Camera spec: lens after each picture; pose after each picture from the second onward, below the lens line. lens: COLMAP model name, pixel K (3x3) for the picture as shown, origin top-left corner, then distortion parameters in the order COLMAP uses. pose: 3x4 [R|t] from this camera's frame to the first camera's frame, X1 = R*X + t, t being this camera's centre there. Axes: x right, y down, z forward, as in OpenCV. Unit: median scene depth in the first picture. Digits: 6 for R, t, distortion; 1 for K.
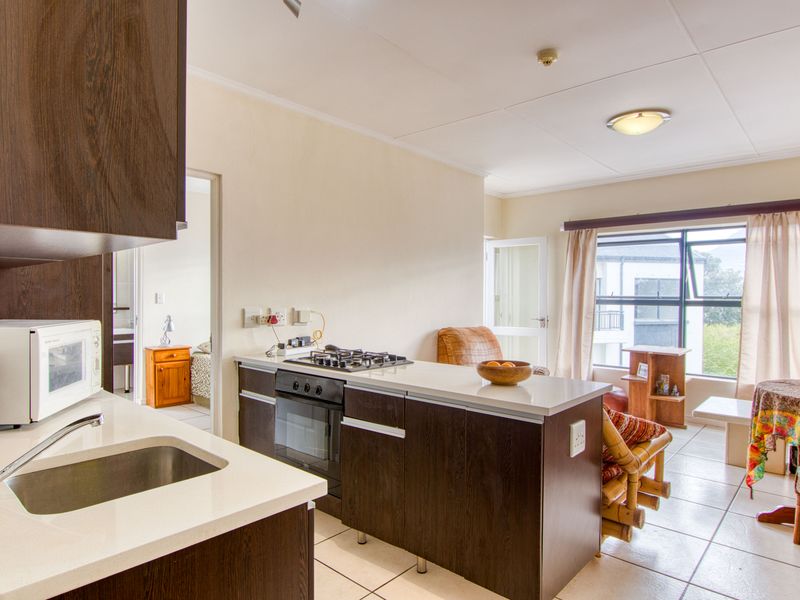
lens RADIAL K [[495.7, 0, 414.5], [0, 495.7, 302.5], [0, 0, 1]] dist [-0.001560, 0.000083]
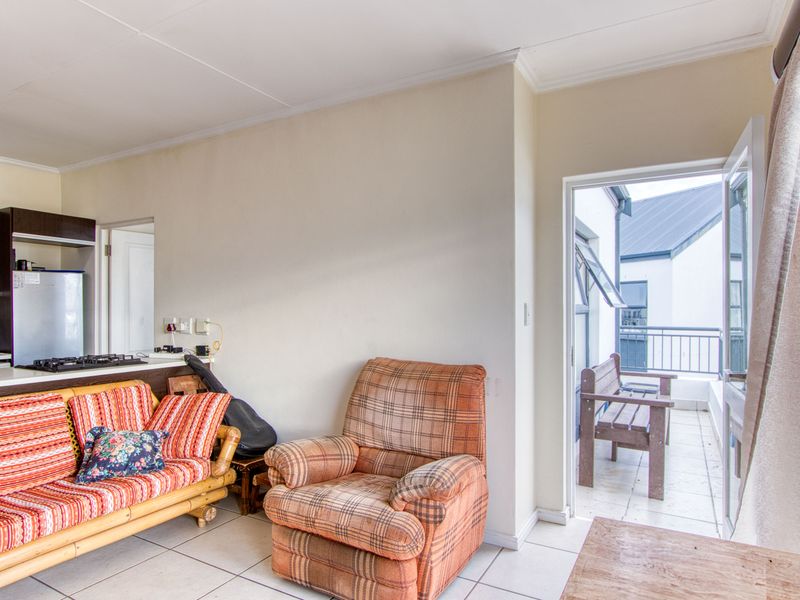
lens RADIAL K [[513.0, 0, 381.5], [0, 513.0, 304.4], [0, 0, 1]] dist [-0.011018, 0.000535]
pose [[0.179228, -0.014157, -0.983706, 1.013374], [-0.009926, 0.999820, -0.016198, -0.005980], [0.983757, 0.012667, 0.179056, 1.294660]]
